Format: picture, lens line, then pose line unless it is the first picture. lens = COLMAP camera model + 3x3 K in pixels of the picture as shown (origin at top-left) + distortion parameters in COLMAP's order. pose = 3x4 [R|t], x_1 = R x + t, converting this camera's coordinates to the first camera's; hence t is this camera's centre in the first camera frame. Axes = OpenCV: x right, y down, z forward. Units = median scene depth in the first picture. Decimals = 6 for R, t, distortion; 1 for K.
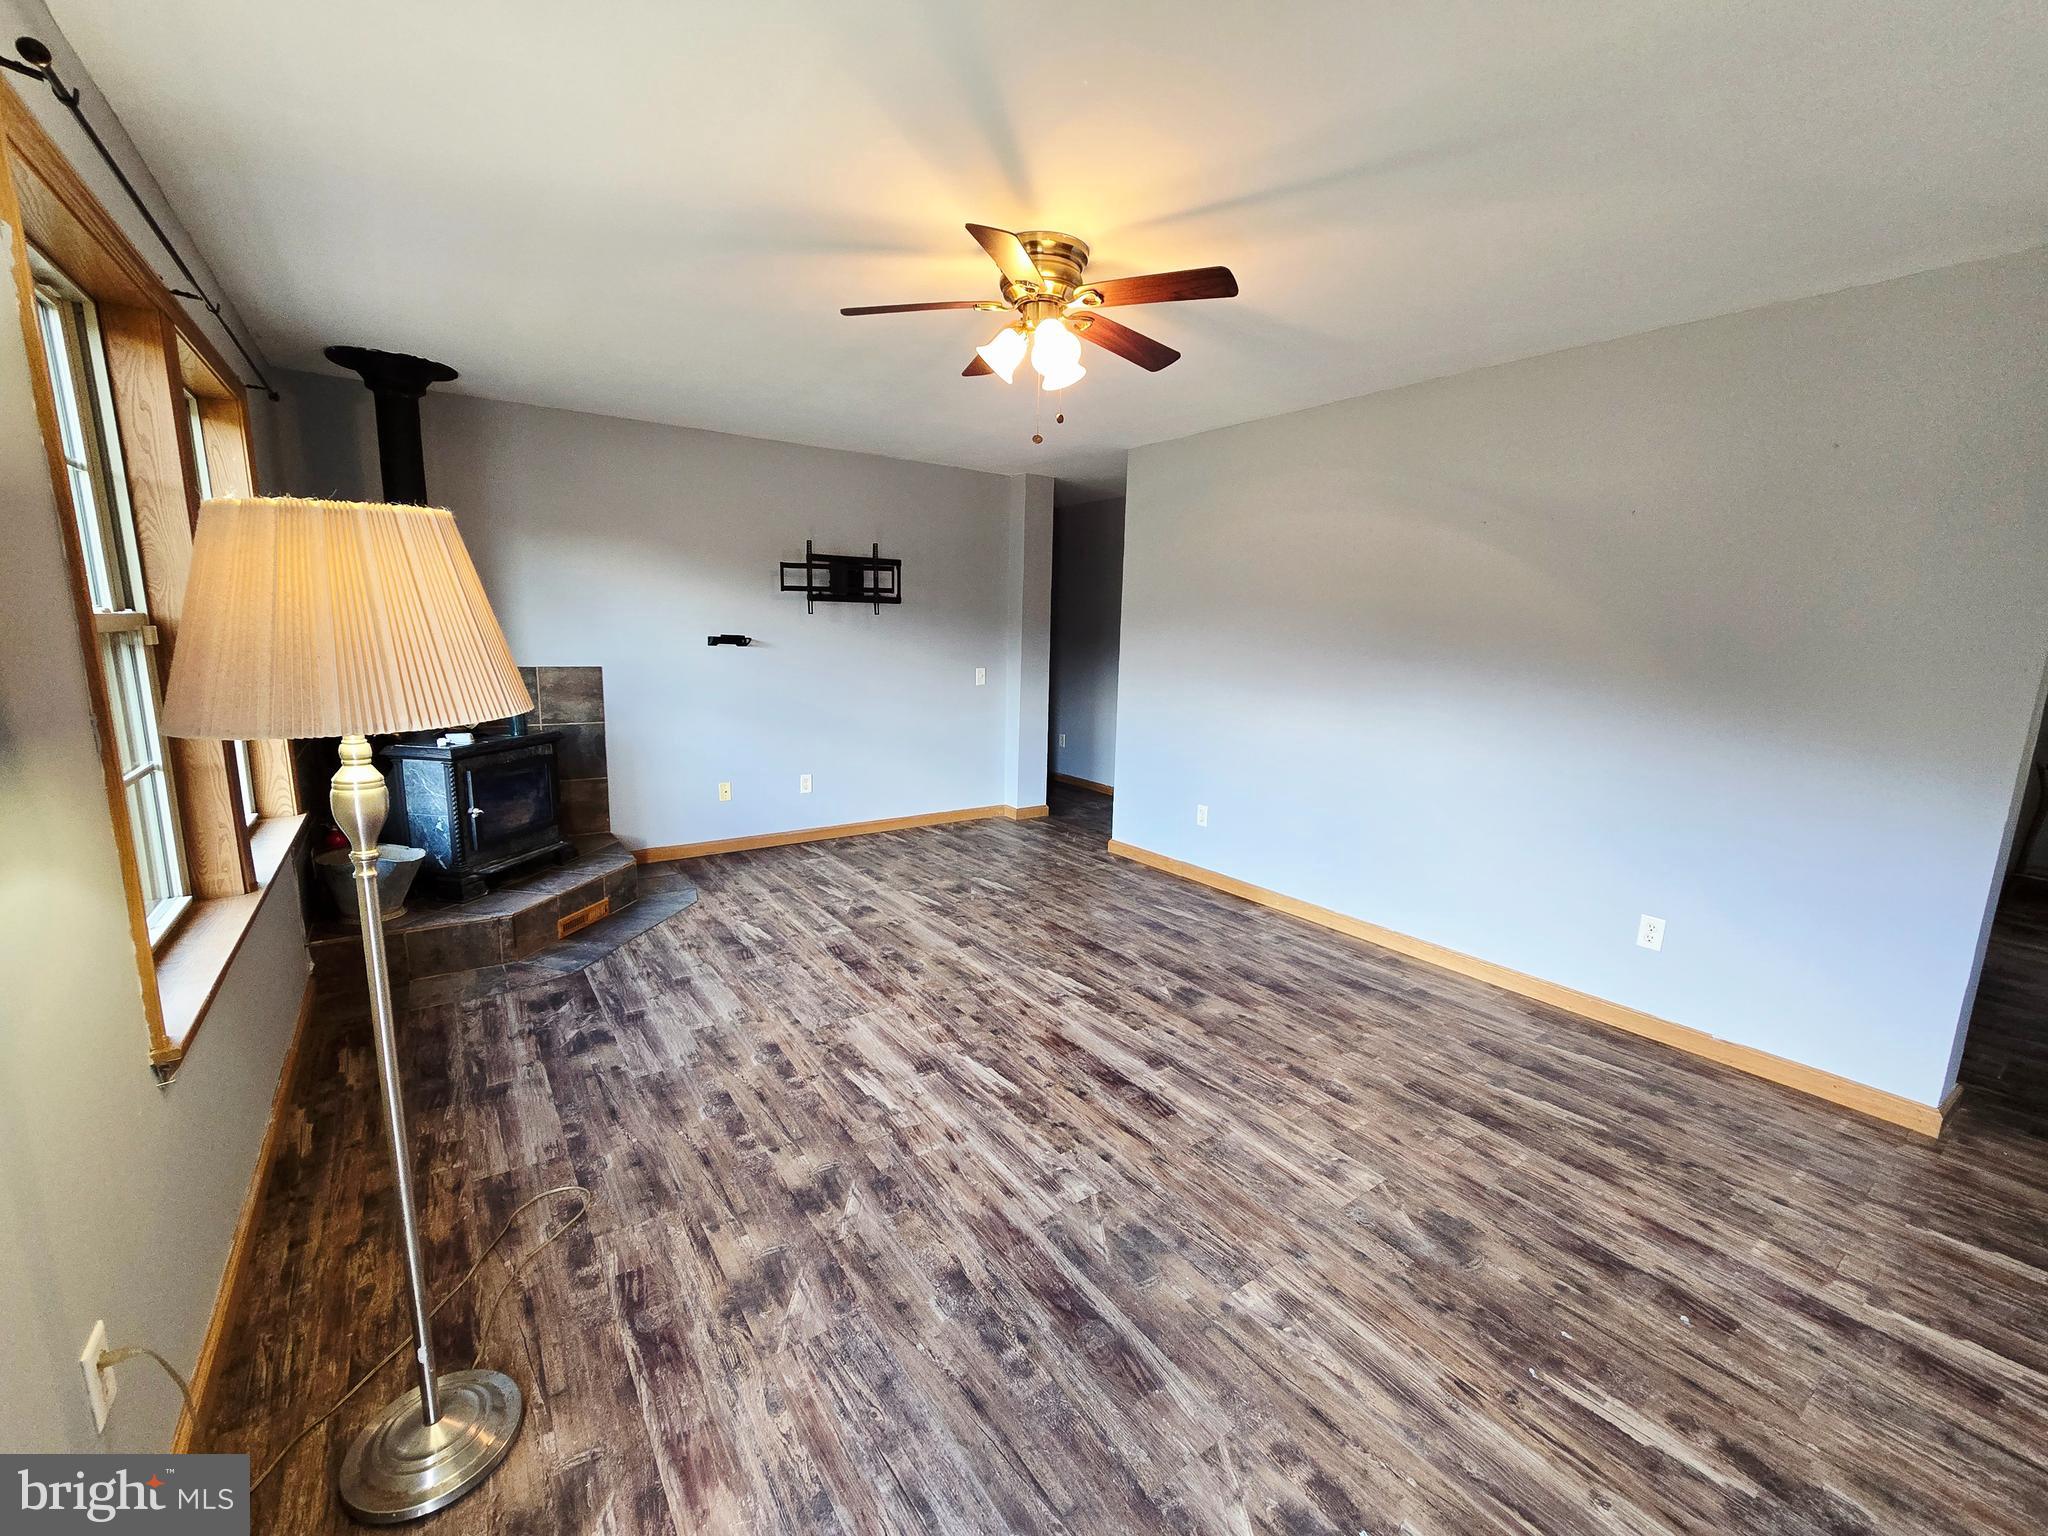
lens RADIAL K [[834.5, 0, 1008.7], [0, 834.5, 770.8], [0, 0, 1]] dist [-0.001852, 0.000139]
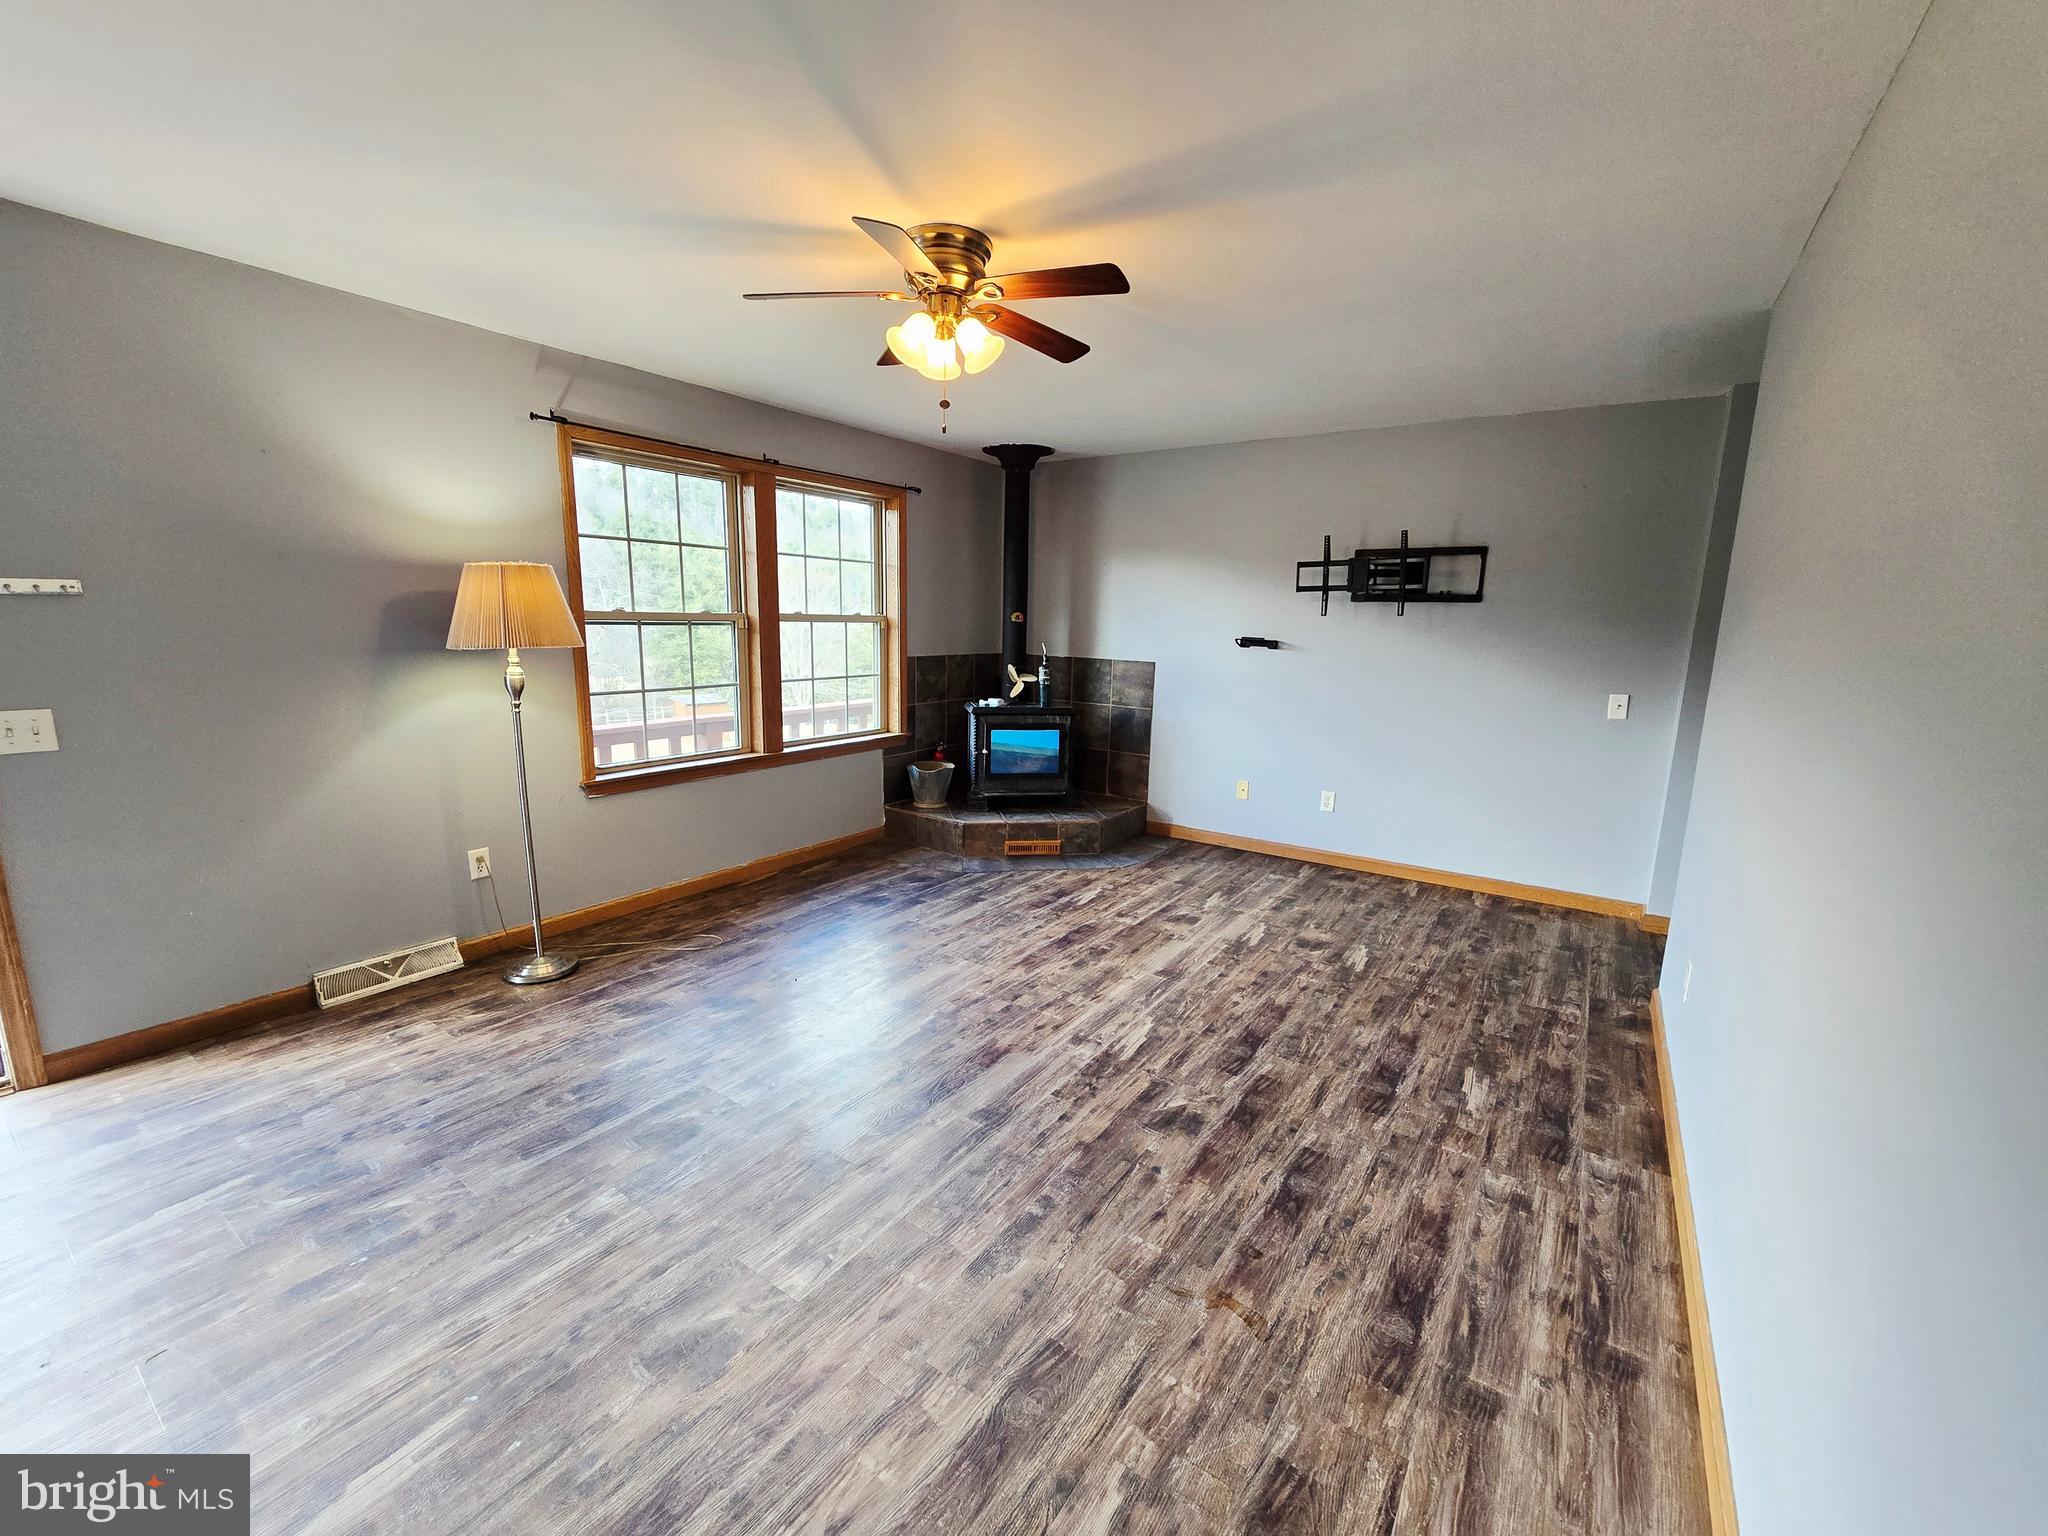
lens RADIAL K [[834.5, 0, 1014.0], [0, 834.5, 766.0], [0, 0, 1]] dist [-0.001852, 0.000139]
pose [[0.350625, 0.148965, -0.924593, 0.692290], [-0.174800, 0.980329, 0.091657, -0.066531], [0.920058, 0.129482, 0.369767, 0.488940]]
